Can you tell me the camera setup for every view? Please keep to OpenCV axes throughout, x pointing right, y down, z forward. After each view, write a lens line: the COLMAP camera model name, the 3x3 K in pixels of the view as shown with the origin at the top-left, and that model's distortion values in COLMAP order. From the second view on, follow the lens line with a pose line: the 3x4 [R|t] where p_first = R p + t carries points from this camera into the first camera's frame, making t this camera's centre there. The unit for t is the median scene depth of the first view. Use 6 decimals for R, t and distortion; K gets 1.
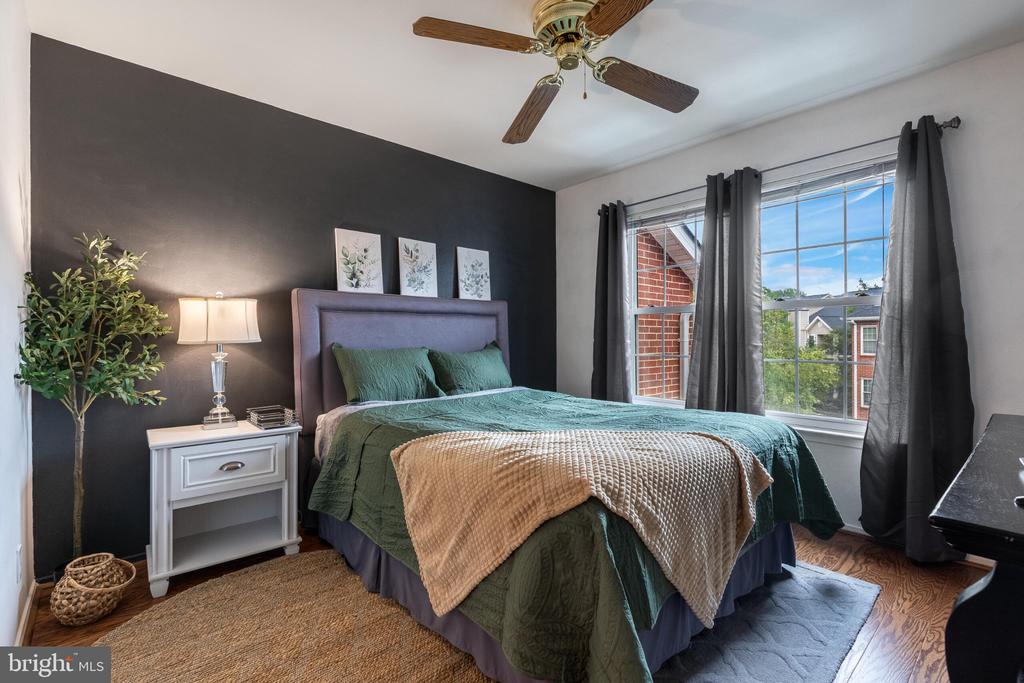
lens RADIAL K [[463.1, 0, 514.4], [0, 463.1, 336.4], [0, 0, 1]] dist [0.009939, -0.004046]
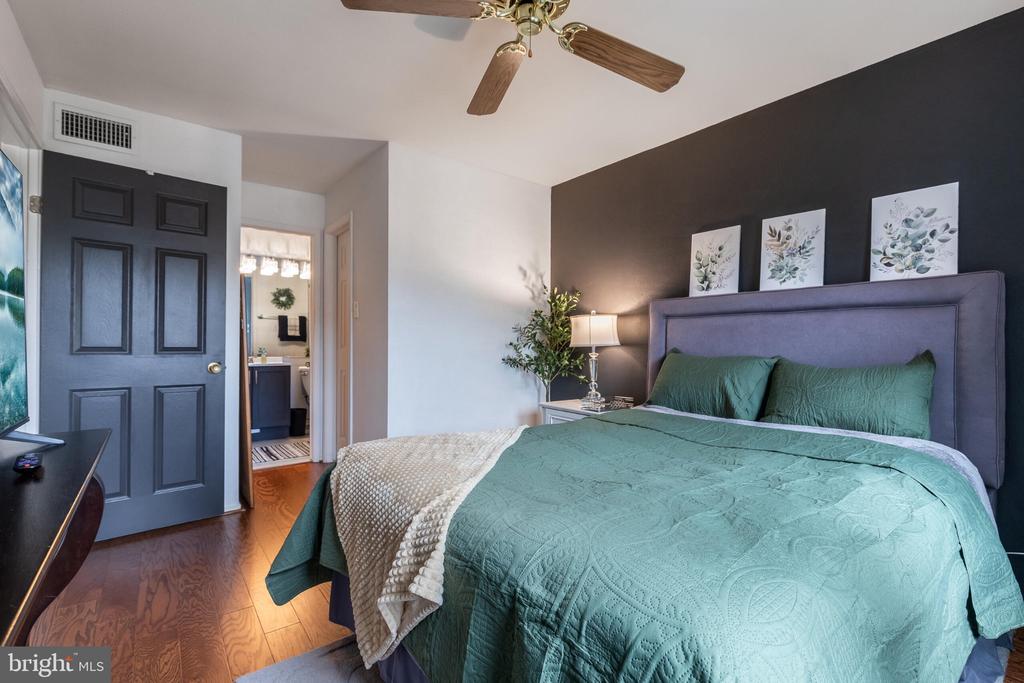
lens RADIAL K [[463.1, 0, 518.1], [0, 463.1, 345.0], [0, 0, 1]] dist [0.009939, -0.004046]
pose [[-0.058683, 0.006164, -0.998258, 0.635939], [-0.003883, 0.999972, 0.006403, 0.001472], [0.998269, 0.004252, -0.058657, 0.671529]]
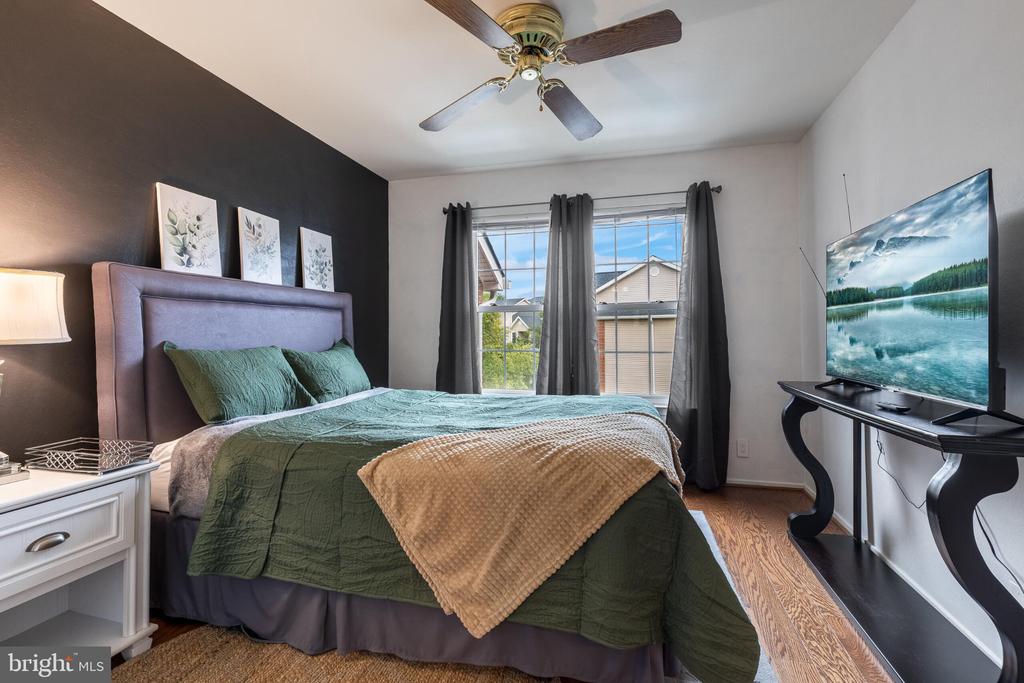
lens RADIAL K [[463.1, 0, 514.8], [0, 463.1, 323.2], [0, 0, 1]] dist [0.009939, -0.004046]
pose [[0.833800, 0.010300, 0.551970, -0.315646], [0.001596, 0.999777, -0.021068, 0.001171], [-0.552064, 0.018447, 0.833598, 0.095393]]
